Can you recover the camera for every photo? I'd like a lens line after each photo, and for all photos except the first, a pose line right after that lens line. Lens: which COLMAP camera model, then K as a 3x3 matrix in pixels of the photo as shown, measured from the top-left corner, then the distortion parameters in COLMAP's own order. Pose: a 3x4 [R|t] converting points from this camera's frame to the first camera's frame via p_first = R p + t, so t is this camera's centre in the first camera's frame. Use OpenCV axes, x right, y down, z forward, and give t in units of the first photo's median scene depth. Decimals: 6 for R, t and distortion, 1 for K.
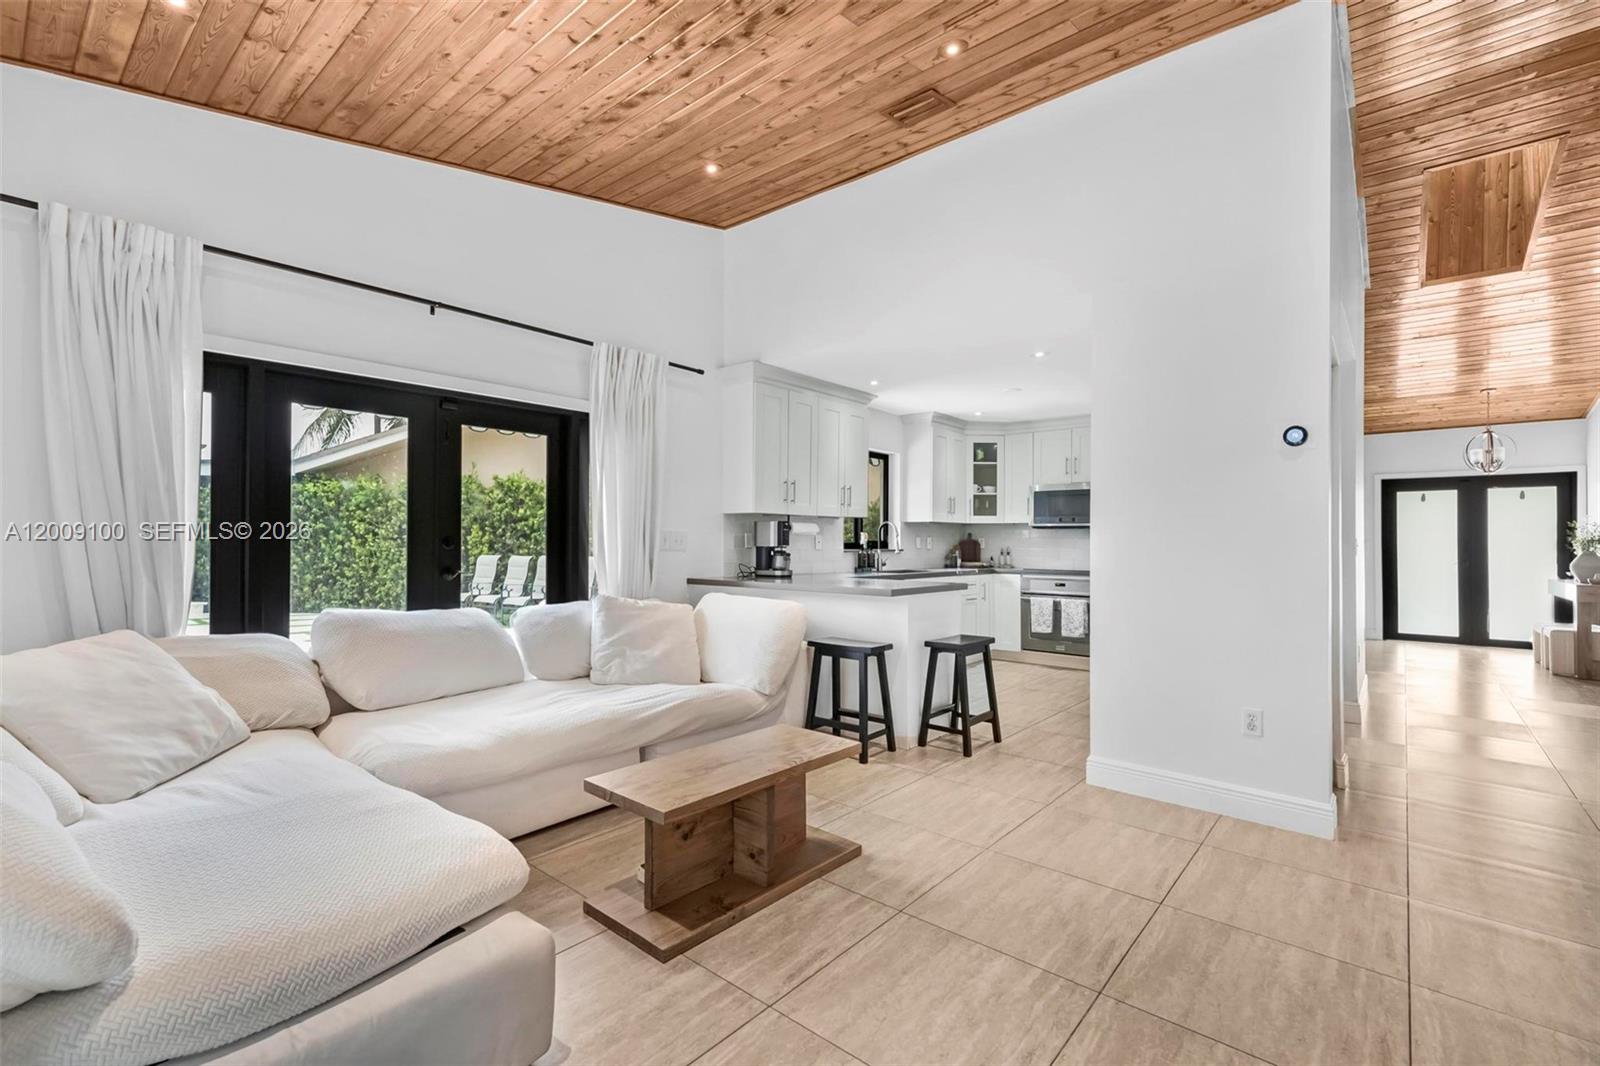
lens RADIAL K [[700.5, 0, 801.5], [0, 700.5, 528.8], [0, 0, 1]] dist [0.014812, -0.003288]
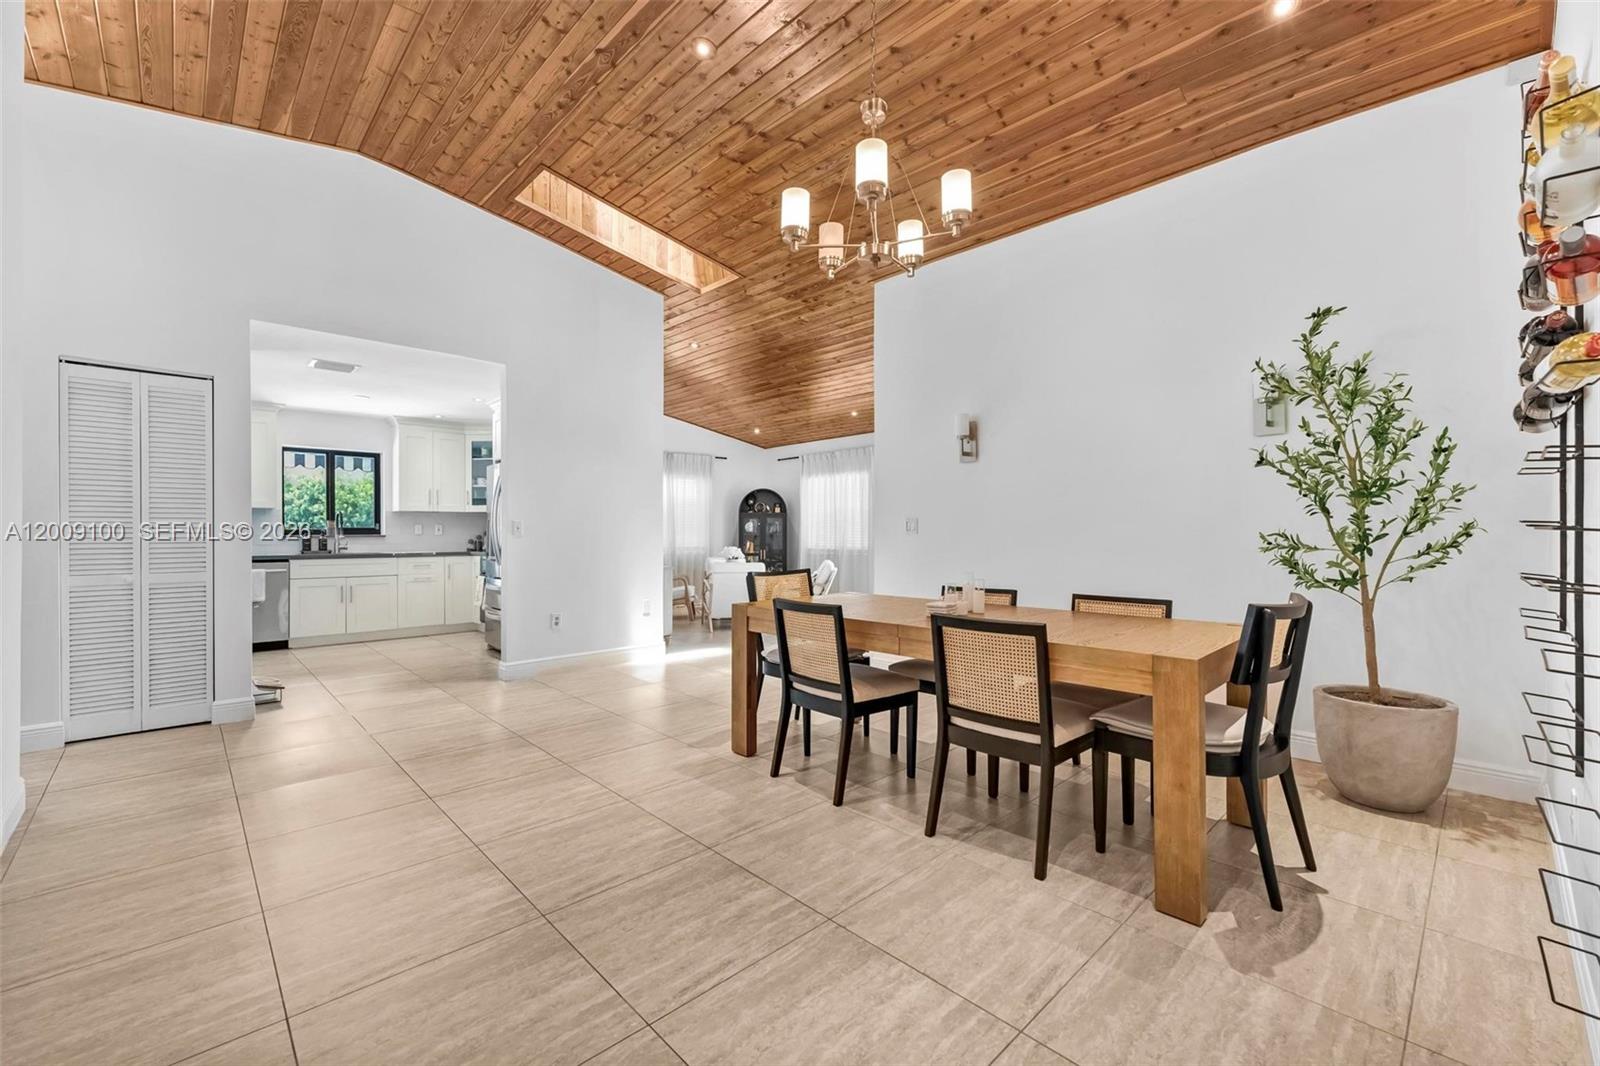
lens RADIAL K [[661.2, 0, 795.0], [0, 661.2, 533.9], [0, 0, 1]] dist [0.005879, -0.001654]
pose [[0.993520, -0.009328, -0.113277, 0.886633], [0.011534, 0.999756, 0.018835, 0.013815], [0.113073, -0.020019, 0.993385, -0.014763]]
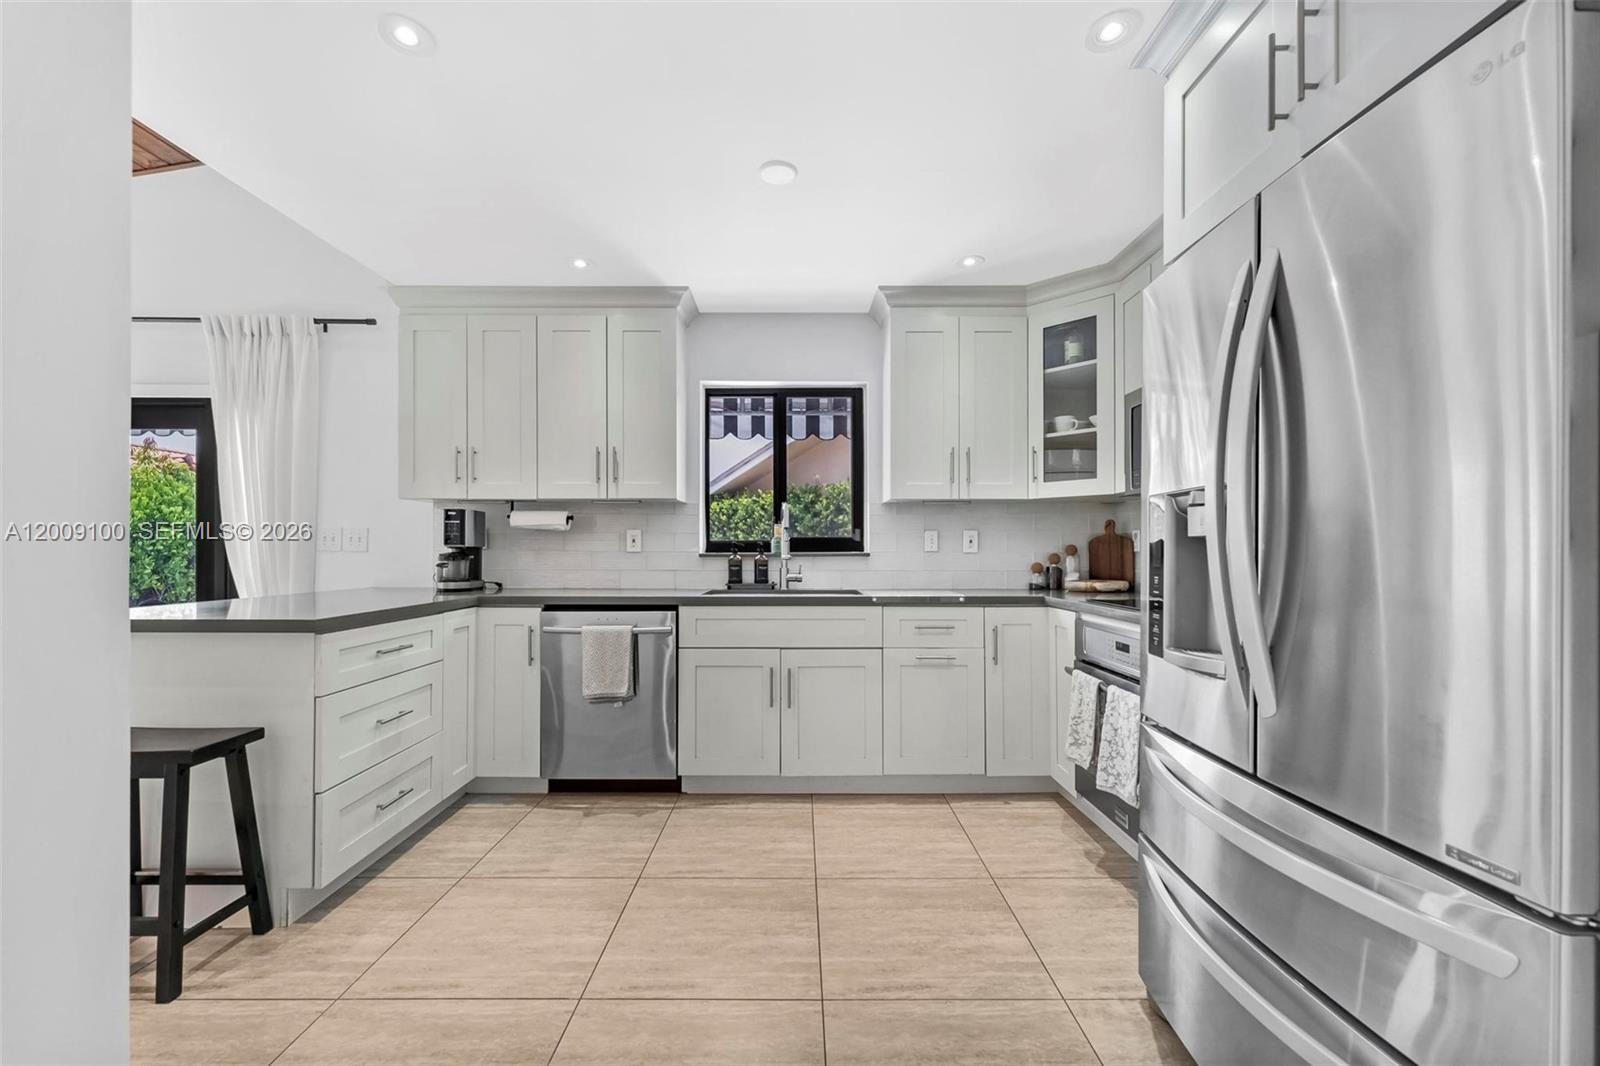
lens RADIAL K [[661.2, 0, 799.0], [0, 661.2, 543.0], [0, 0, 1]] dist [0.005879, -0.001654]
pose [[0.651558, -0.013222, -0.758484, 0.473307], [0.017923, 0.999837, -0.002033, 0.020264], [0.758387, -0.012270, 0.651689, 0.579799]]
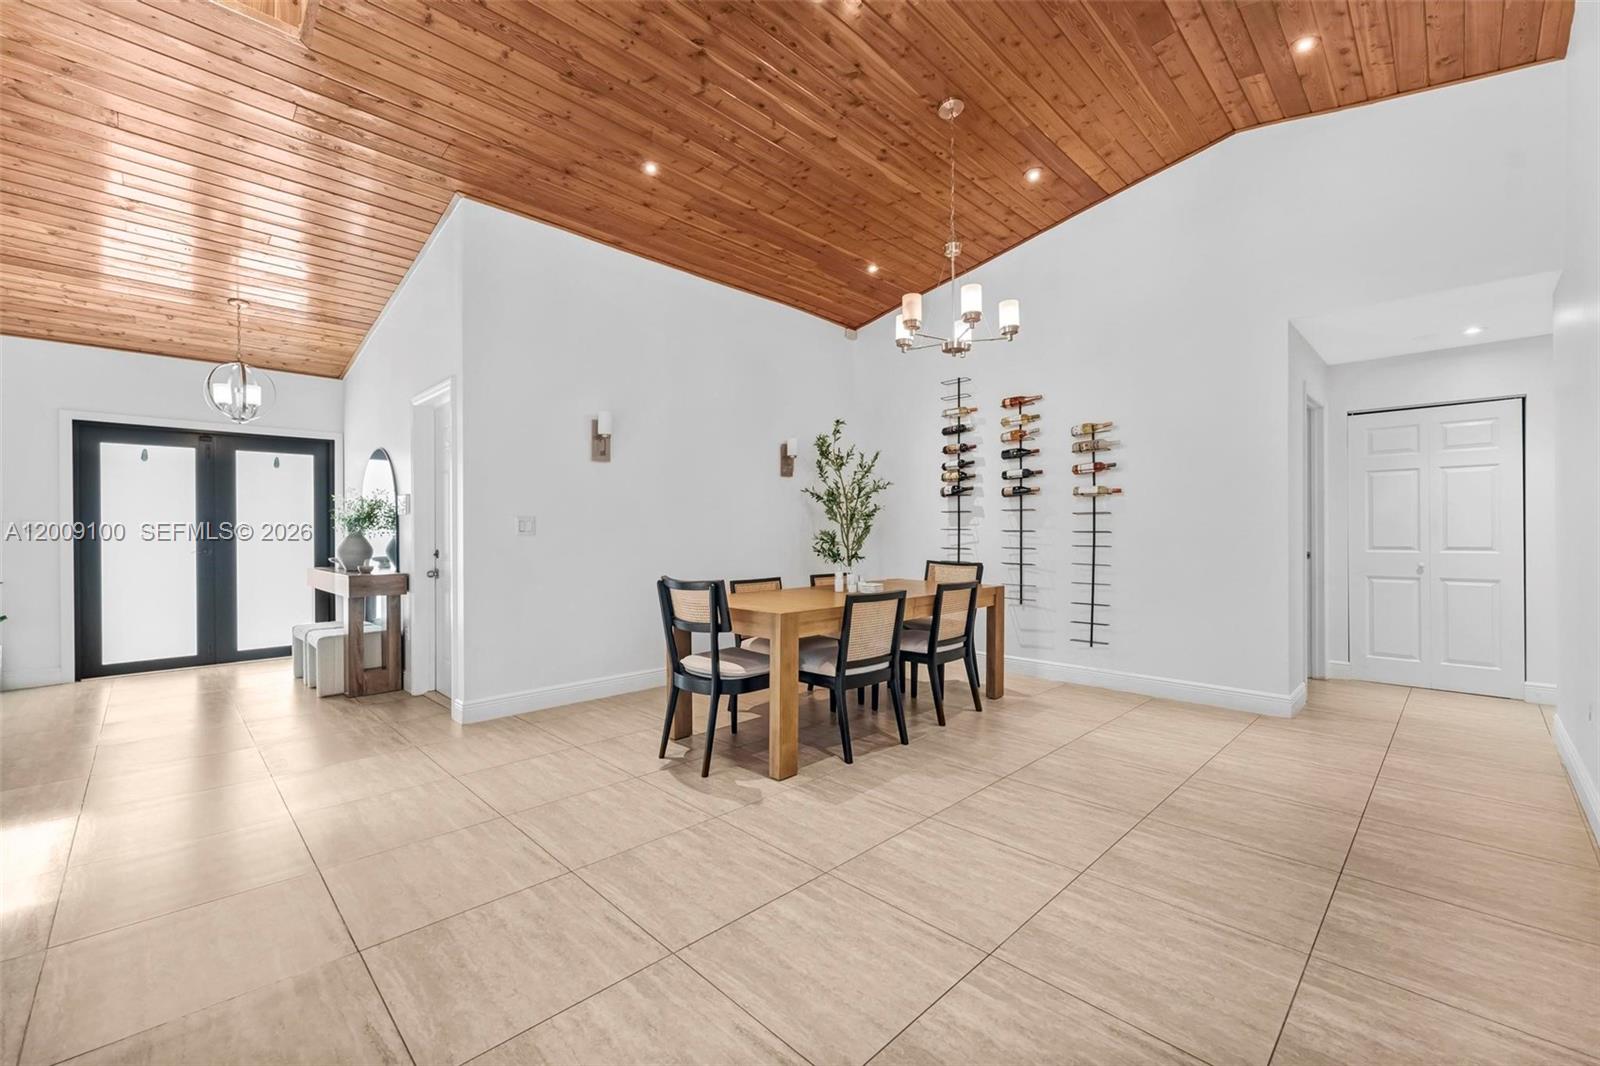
lens RADIAL K [[661.2, 0, 804.9], [0, 661.2, 539.4], [0, 0, 1]] dist [0.005879, -0.001654]
pose [[0.086648, -0.016119, 0.996109, 0.375894], [-0.015008, 0.999735, 0.017483, 0.017698], [-0.996126, -0.016464, 0.086383, 0.396639]]
